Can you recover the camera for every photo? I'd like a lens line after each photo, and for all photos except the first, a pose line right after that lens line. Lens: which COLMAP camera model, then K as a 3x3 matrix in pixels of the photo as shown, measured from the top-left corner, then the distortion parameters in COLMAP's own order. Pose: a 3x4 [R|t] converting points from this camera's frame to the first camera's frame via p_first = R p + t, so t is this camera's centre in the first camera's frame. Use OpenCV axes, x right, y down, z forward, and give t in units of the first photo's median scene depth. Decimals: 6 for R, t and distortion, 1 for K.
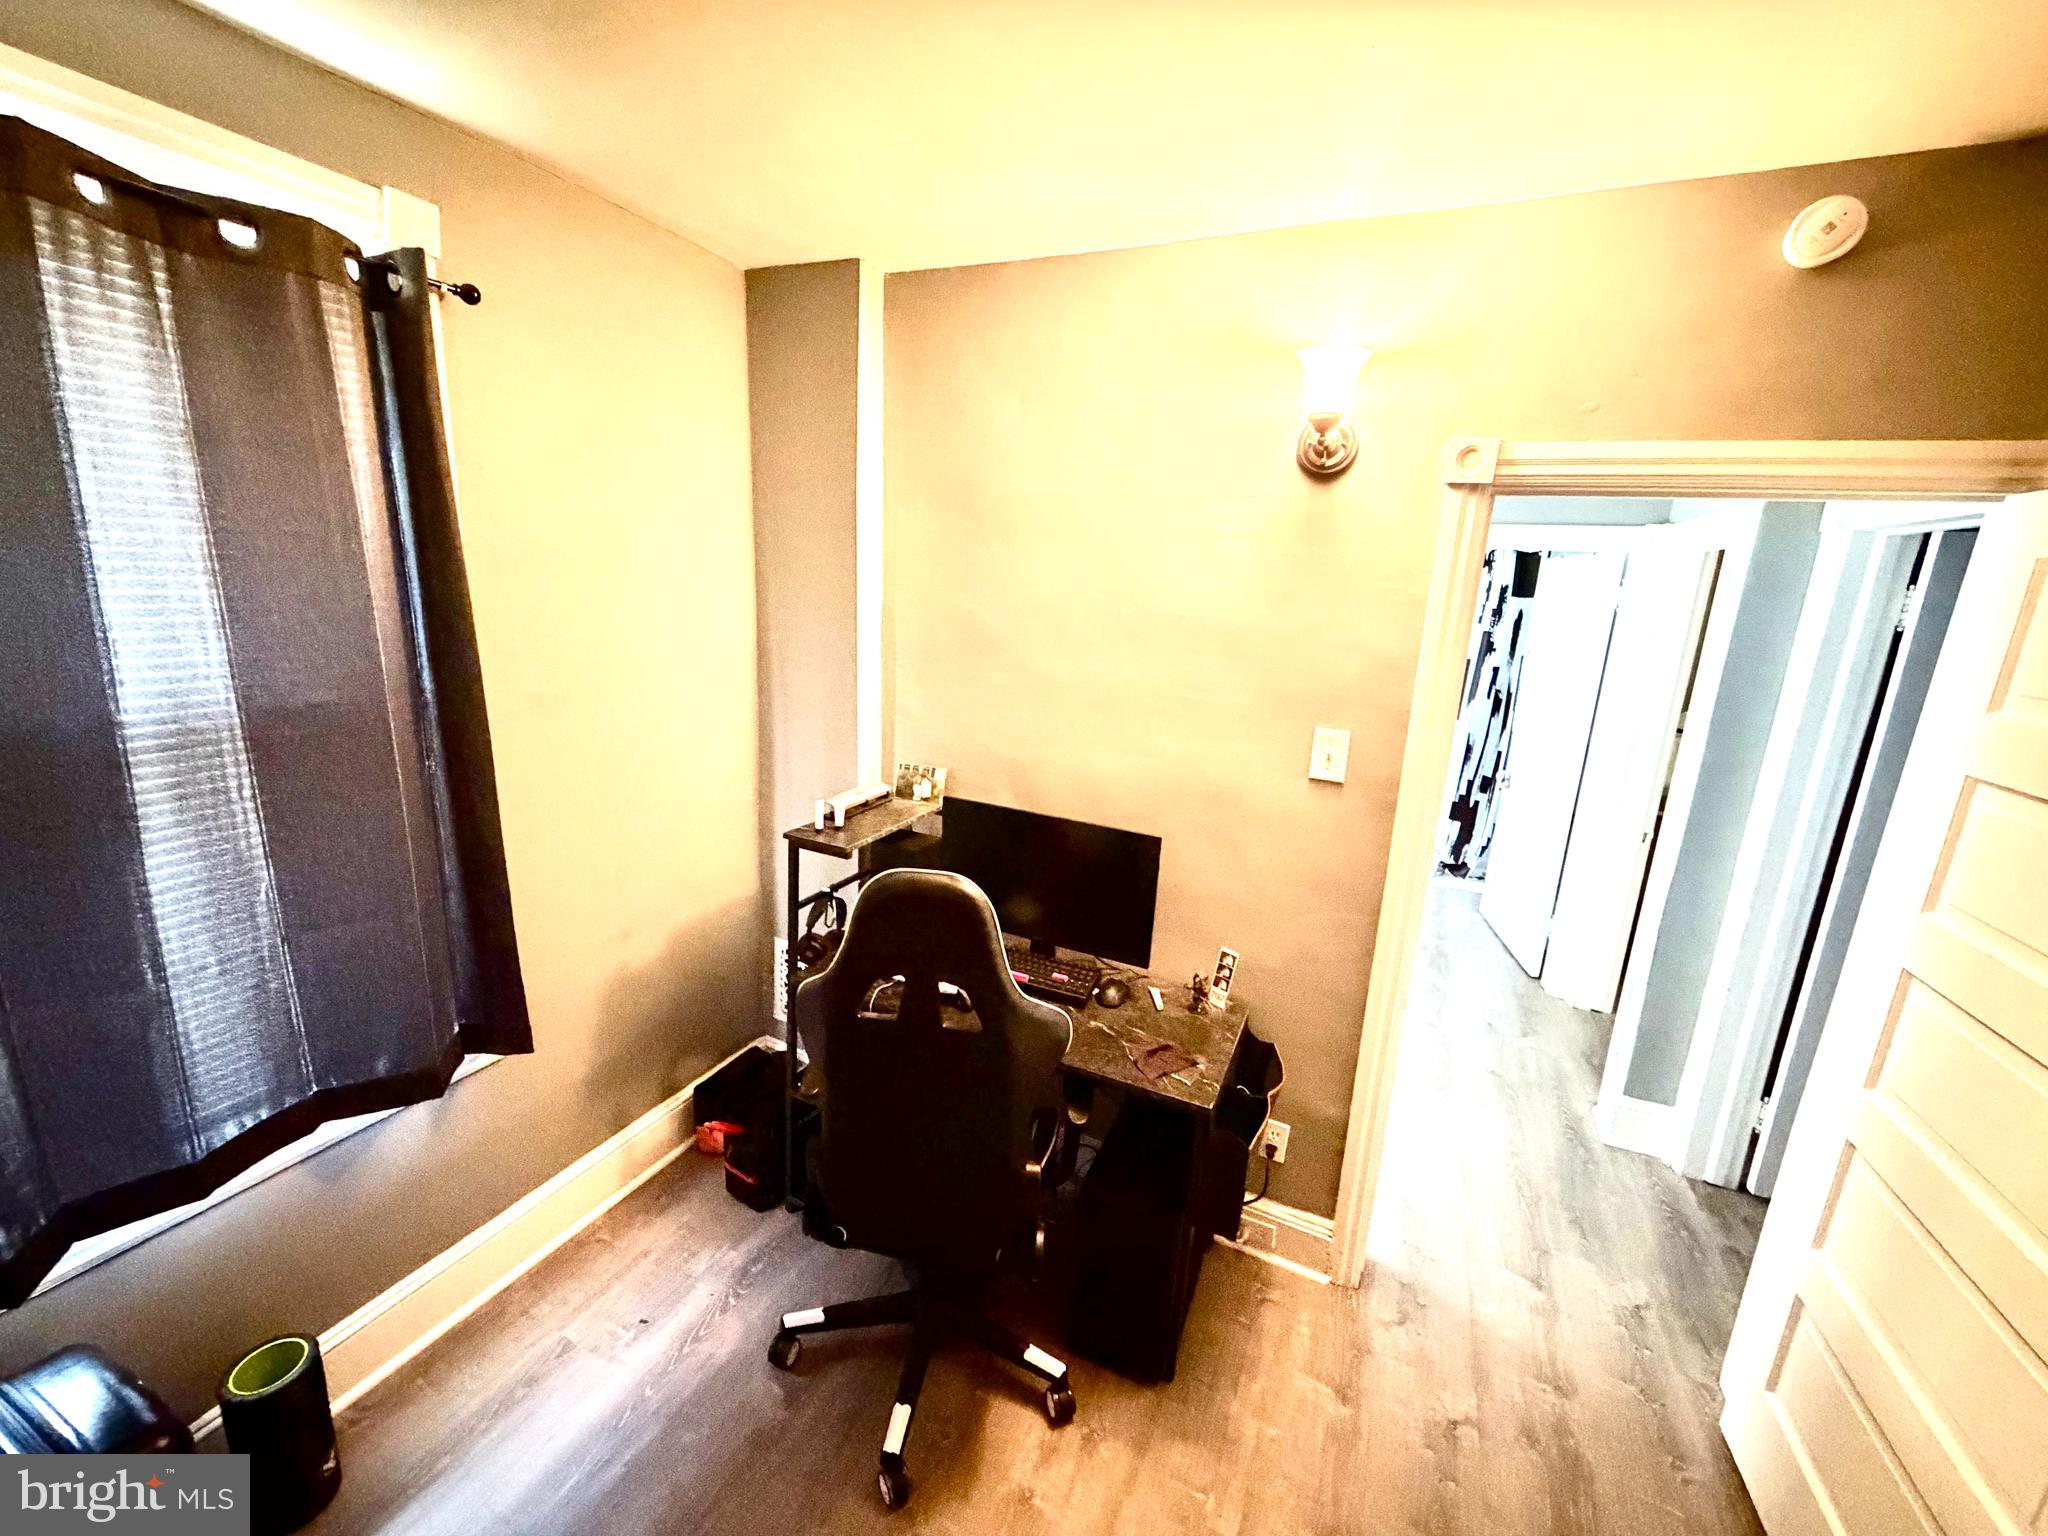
lens RADIAL K [[816.7, 0, 1028.1], [0, 816.7, 771.2], [0, 0, 1]] dist [-0.000595, 0.000040]
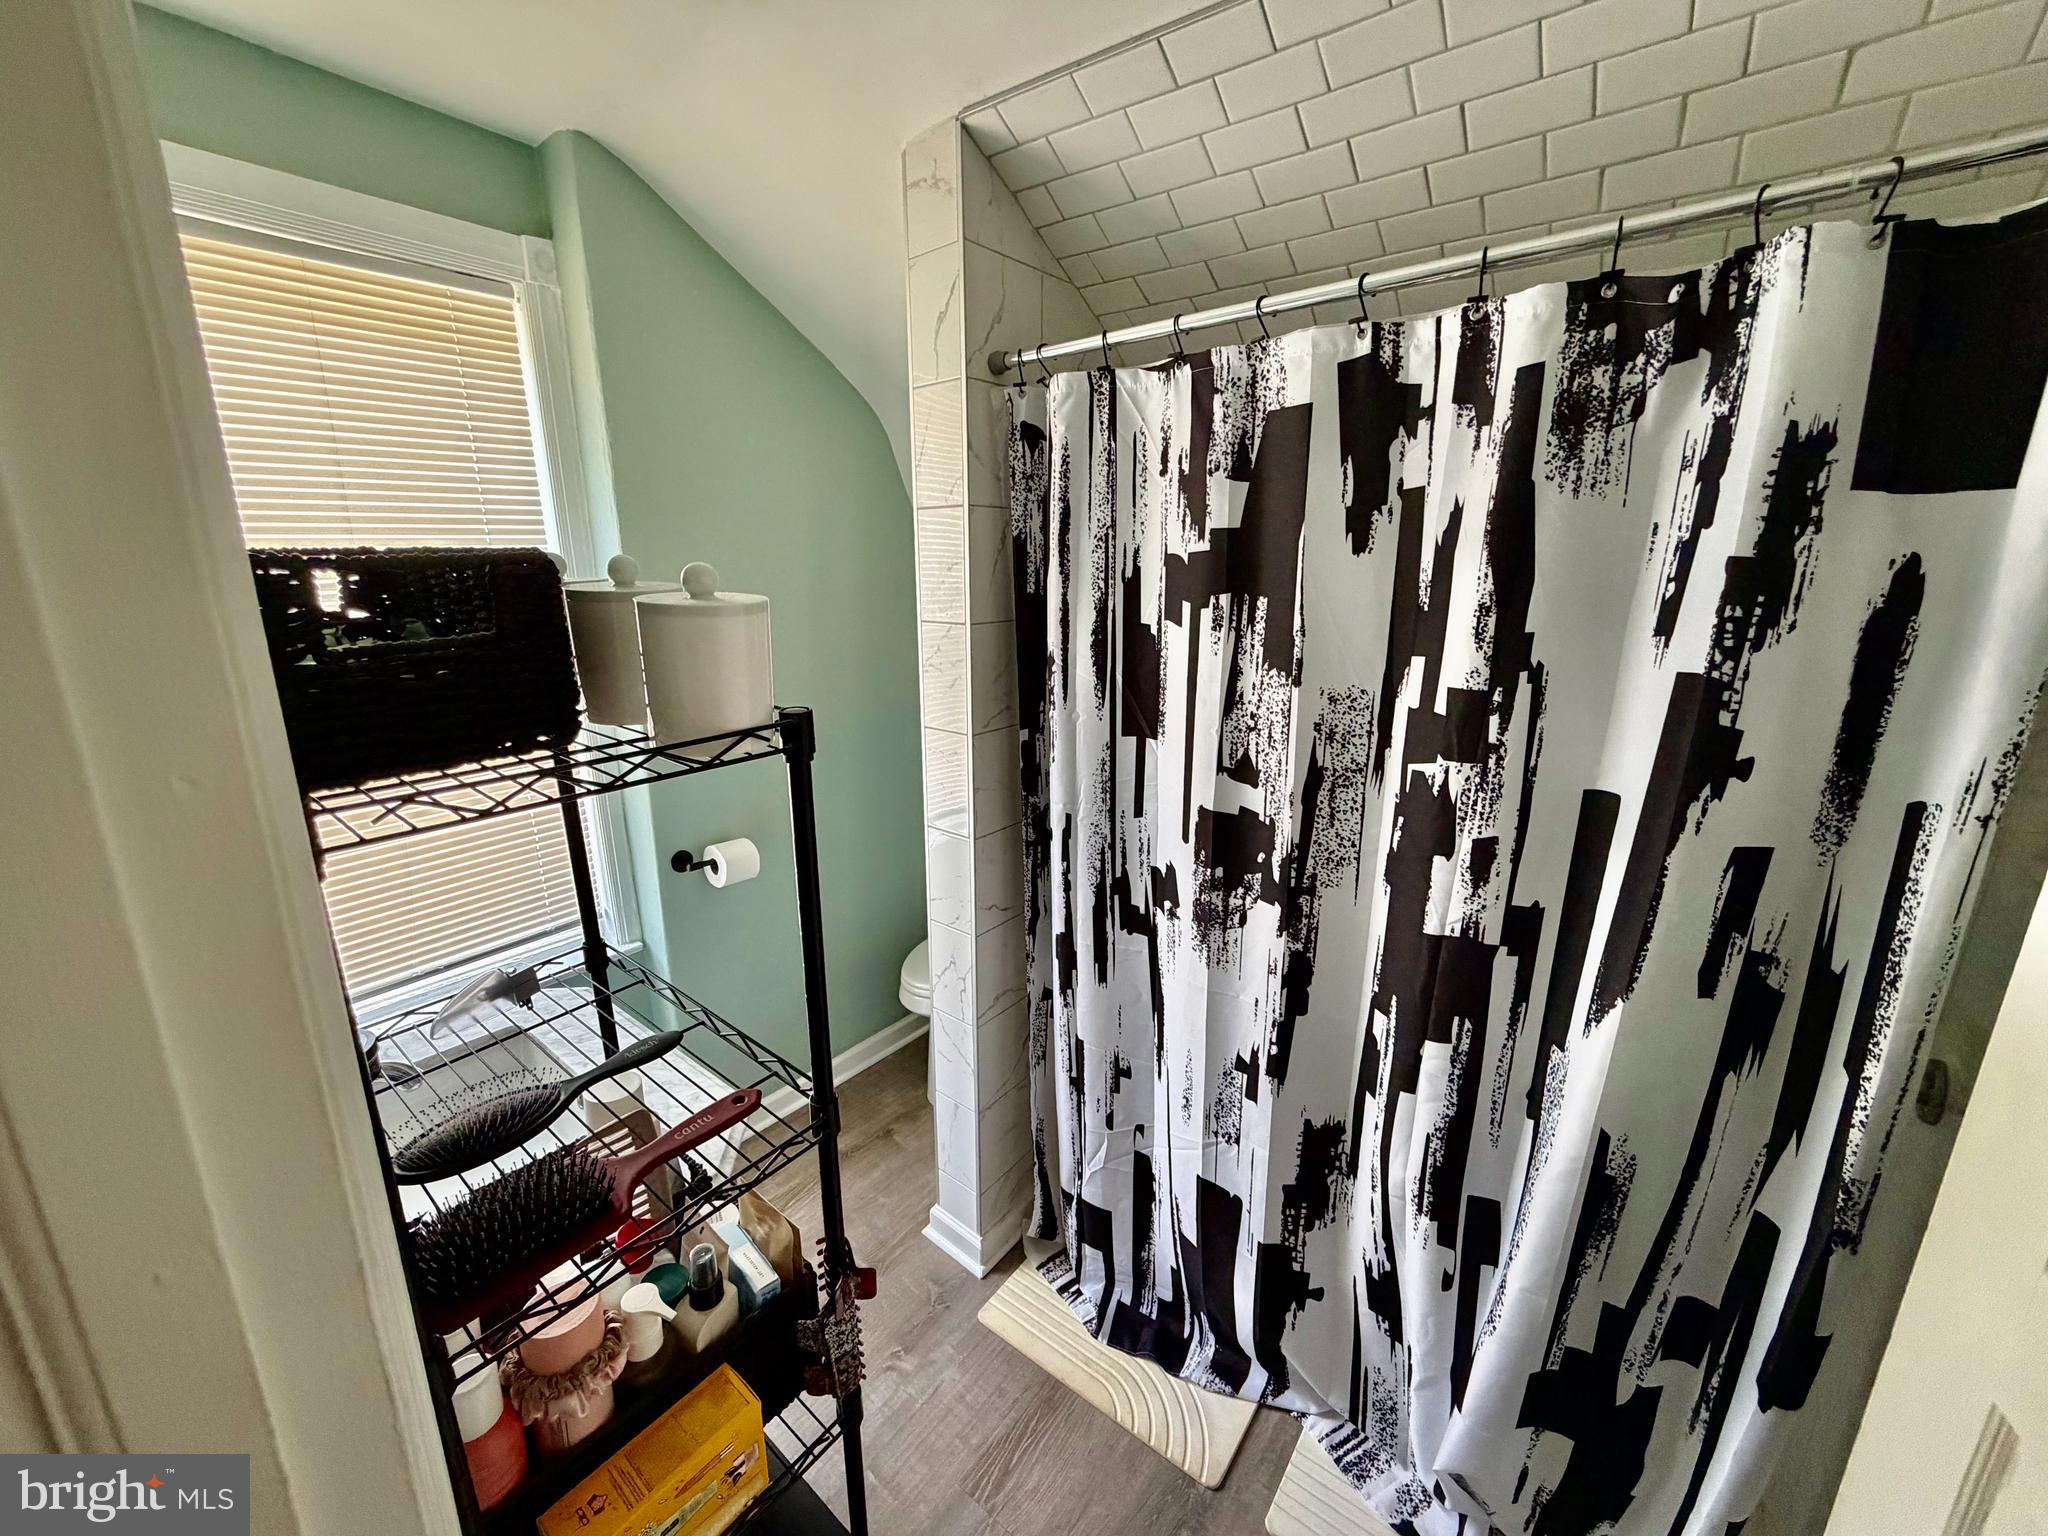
lens RADIAL K [[816.7, 0, 1019.0], [0, 816.7, 761.8], [0, 0, 1]] dist [-0.000595, 0.000040]
pose [[0.976730, -0.002542, -0.214458, 0.439495], [0.007709, 0.999700, 0.023257, -0.155210], [0.214335, -0.024369, 0.976456, 0.764303]]
